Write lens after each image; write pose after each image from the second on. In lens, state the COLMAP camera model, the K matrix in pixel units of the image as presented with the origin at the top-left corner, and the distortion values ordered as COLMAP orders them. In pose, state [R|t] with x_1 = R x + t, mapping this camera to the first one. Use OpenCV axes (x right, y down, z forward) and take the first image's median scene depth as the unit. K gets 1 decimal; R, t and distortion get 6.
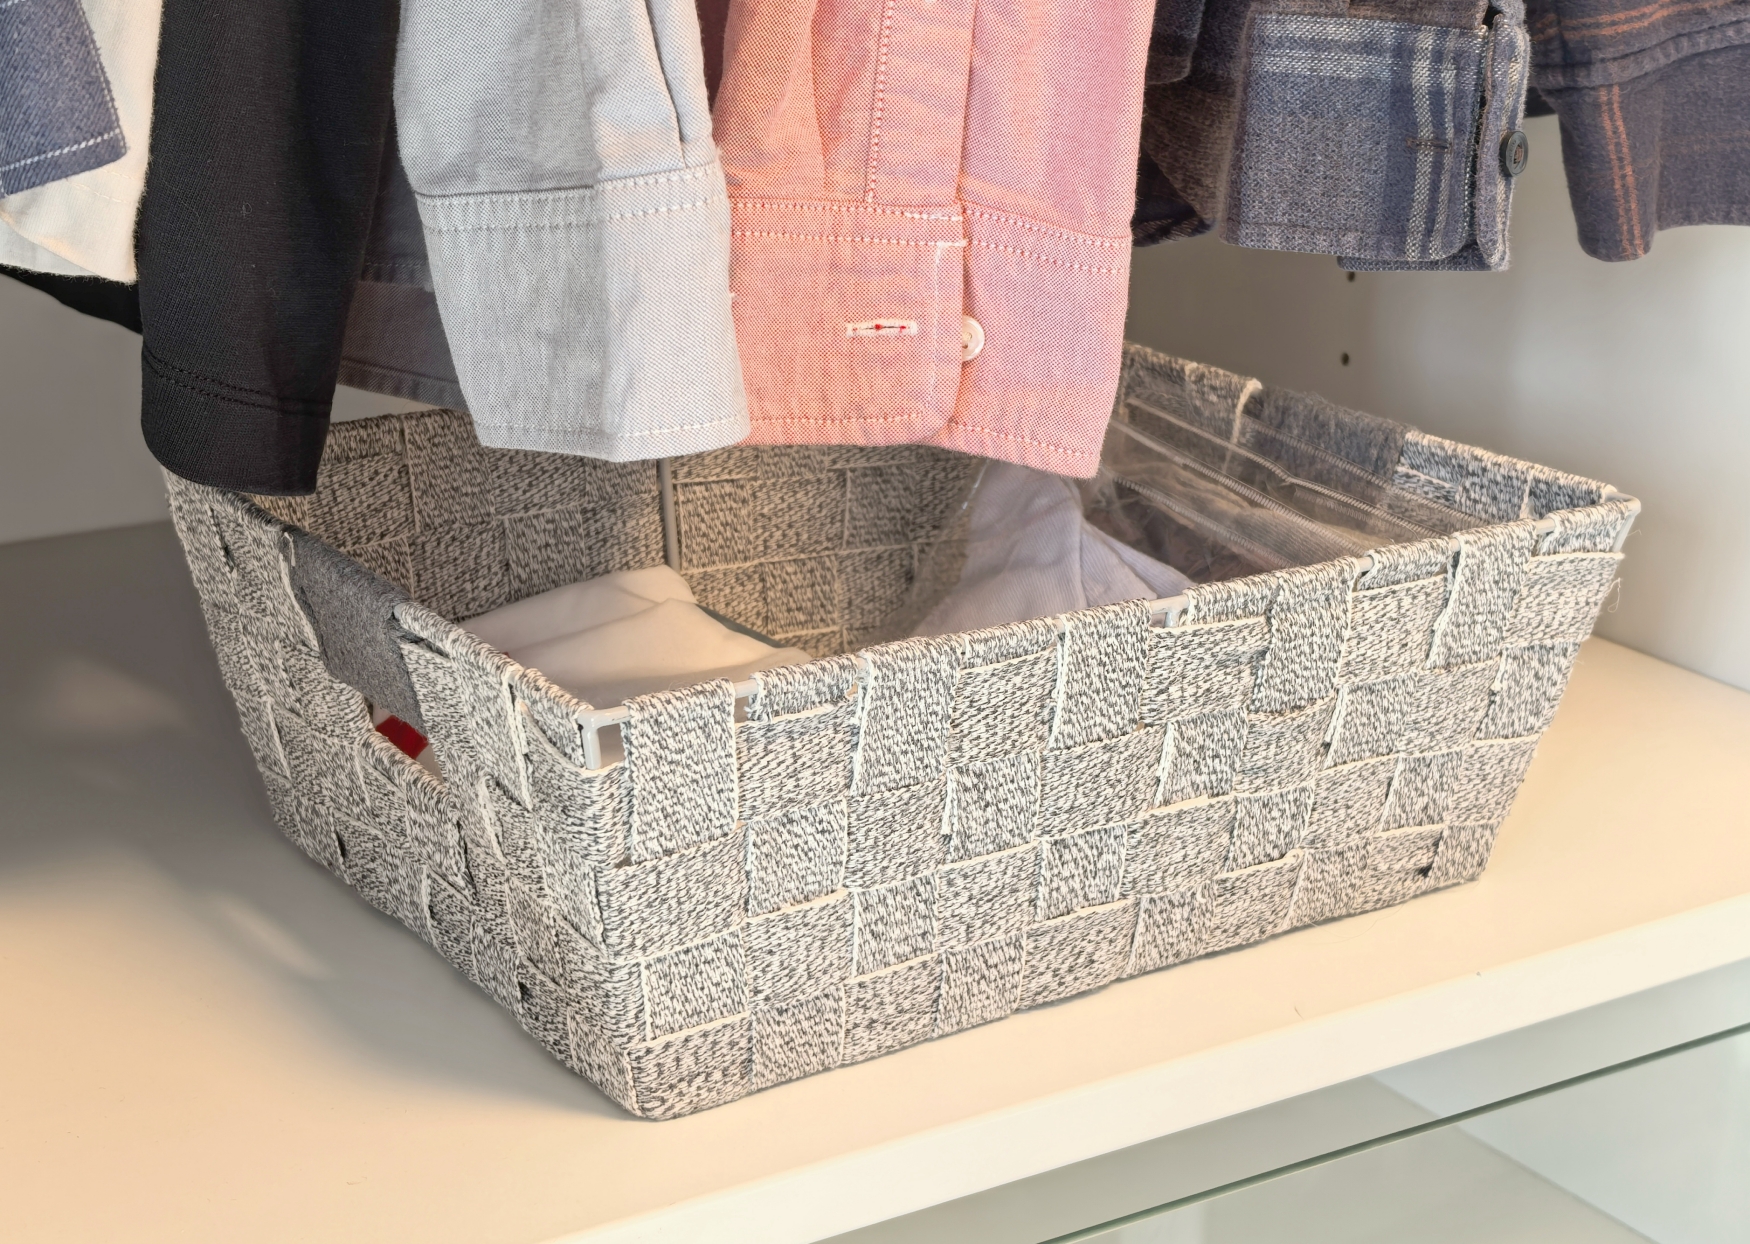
lens RADIAL K [[2740.6, 0, 866.4], [0, 2740.6, 513.9], [0, 0, 1]] dist [0.256110, -1.158197]
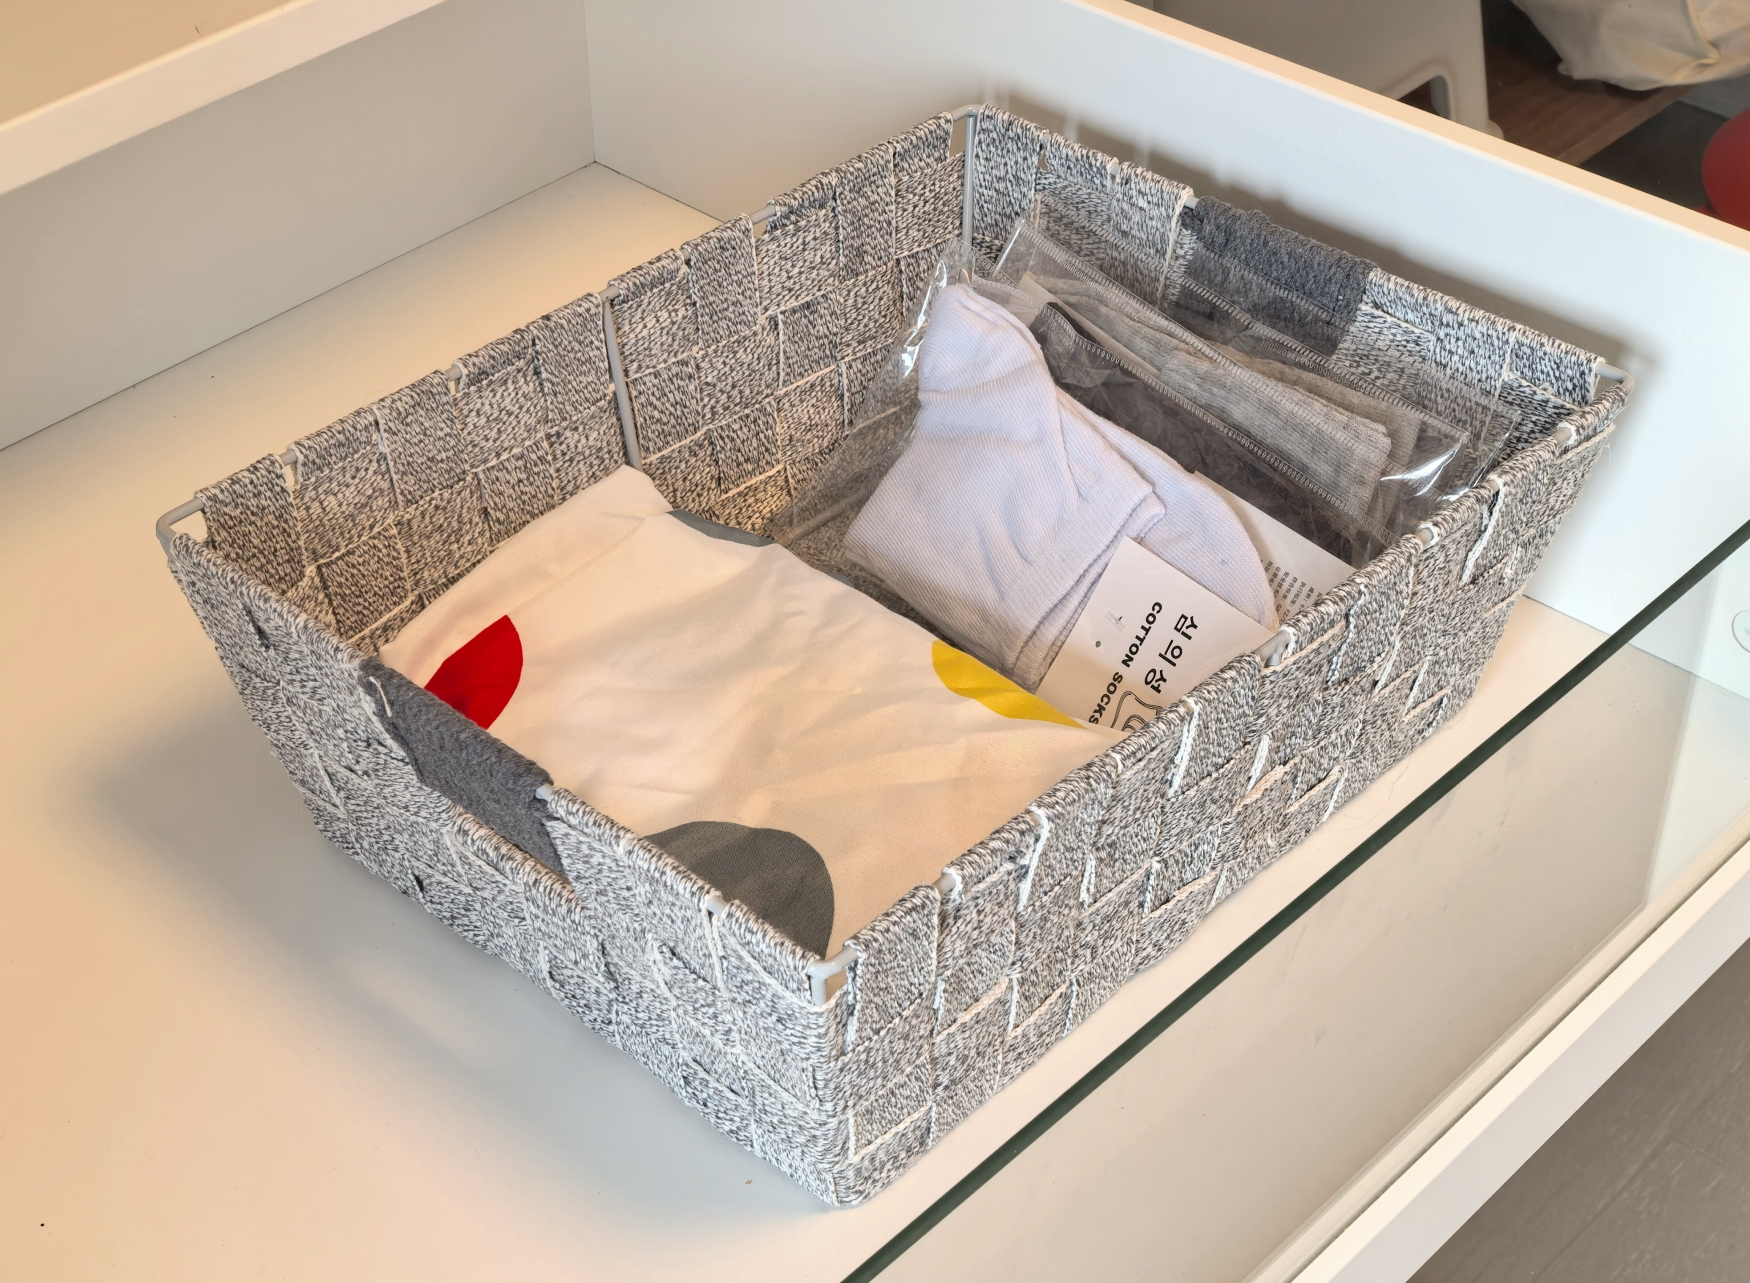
lens RADIAL K [[2694.2, 0, 813.5], [0, 2694.2, 509.3], [0, 0, 1]] dist [0.187779, -0.025378]
pose [[0.977965, -0.144338, 0.150835, -0.186992], [0.085503, 0.936040, 0.341346, -0.346648], [-0.190457, -0.320928, 0.927756, 0.106955]]
